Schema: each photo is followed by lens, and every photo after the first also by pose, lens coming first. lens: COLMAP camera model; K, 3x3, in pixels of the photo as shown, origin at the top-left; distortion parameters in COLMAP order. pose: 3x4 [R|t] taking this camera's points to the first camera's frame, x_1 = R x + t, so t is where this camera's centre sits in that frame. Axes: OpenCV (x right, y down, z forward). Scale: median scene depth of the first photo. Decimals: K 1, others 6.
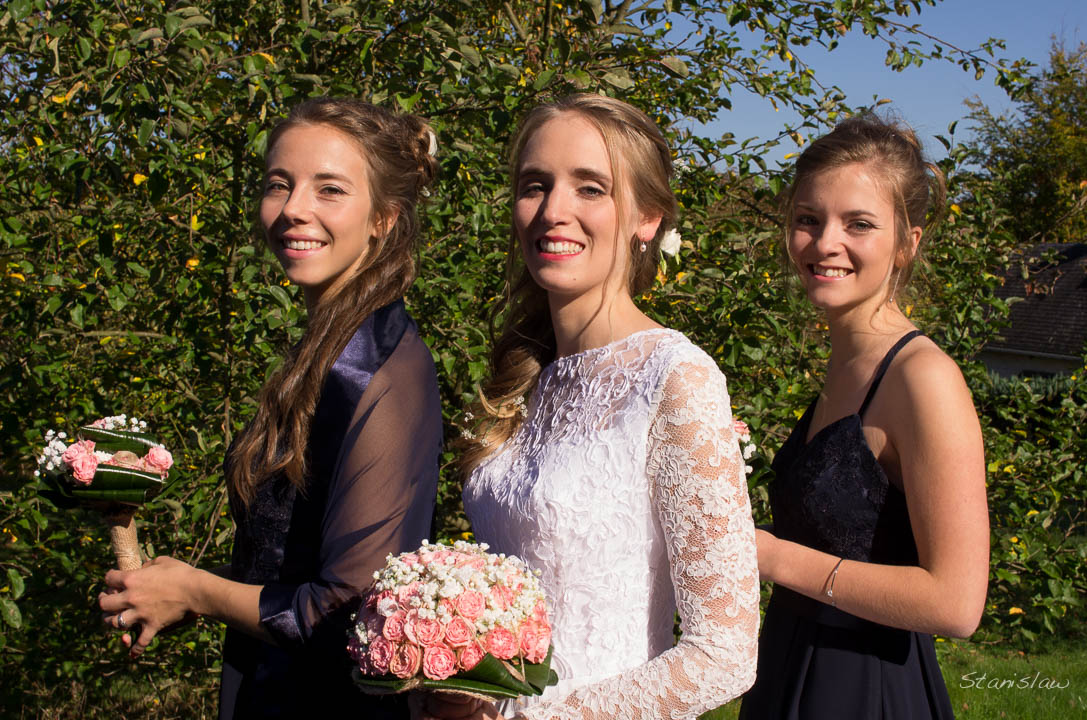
lens RADIAL K [[1385.1, 0, 543.5], [0, 1385.1, 360.0], [0, 0, 1]] dist [-0.129412, 0.080435]
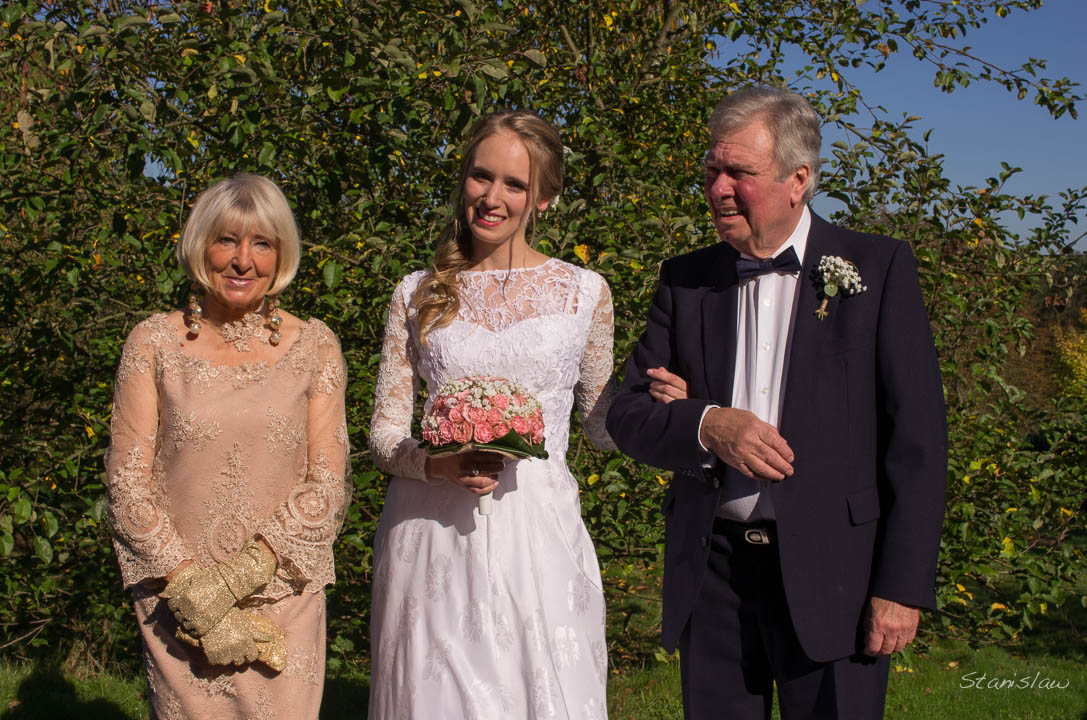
lens RADIAL K [[1385.1, 0, 543.5], [0, 1385.1, 360.0], [0, 0, 1]] dist [-0.129412, 0.080435]
pose [[0.990524, 0.026838, -0.134690, 0.107586], [-0.030820, 0.999145, -0.027568, 0.028583], [0.133835, 0.031458, 0.990504, -0.051673]]
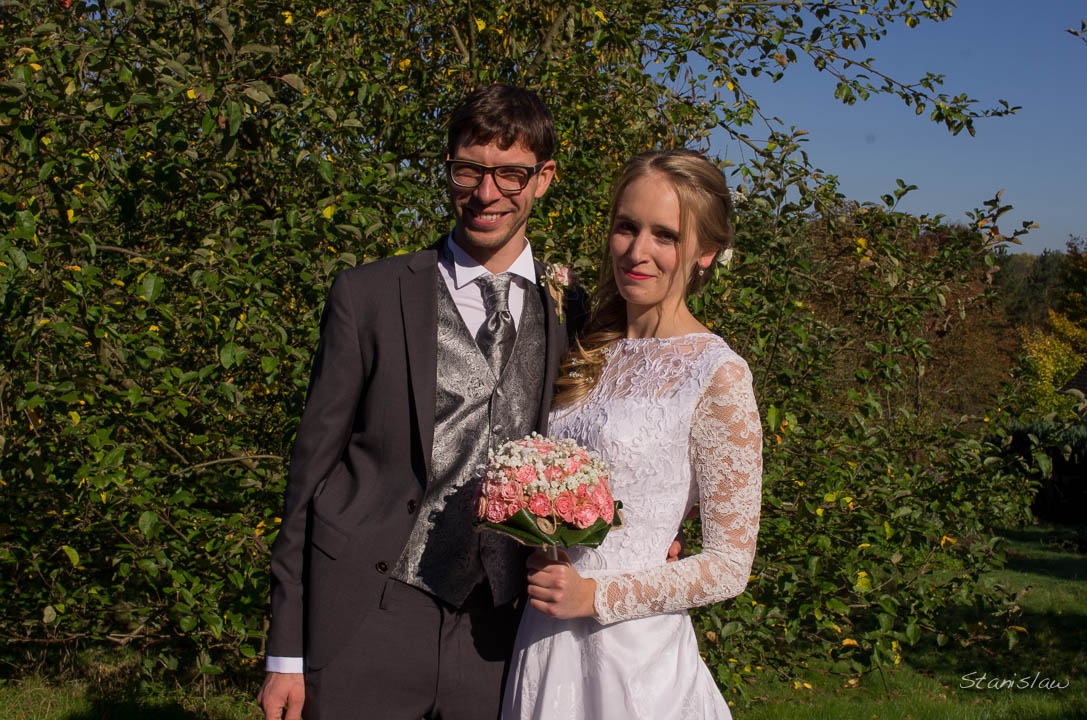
lens RADIAL K [[1385.1, 0, 543.5], [0, 1385.1, 360.0], [0, 0, 1]] dist [-0.129412, 0.080435]
pose [[0.991255, 0.054922, -0.119988, 0.177670], [-0.057315, 0.998218, -0.016582, 0.005575], [0.118863, 0.023314, 0.992637, -0.021125]]
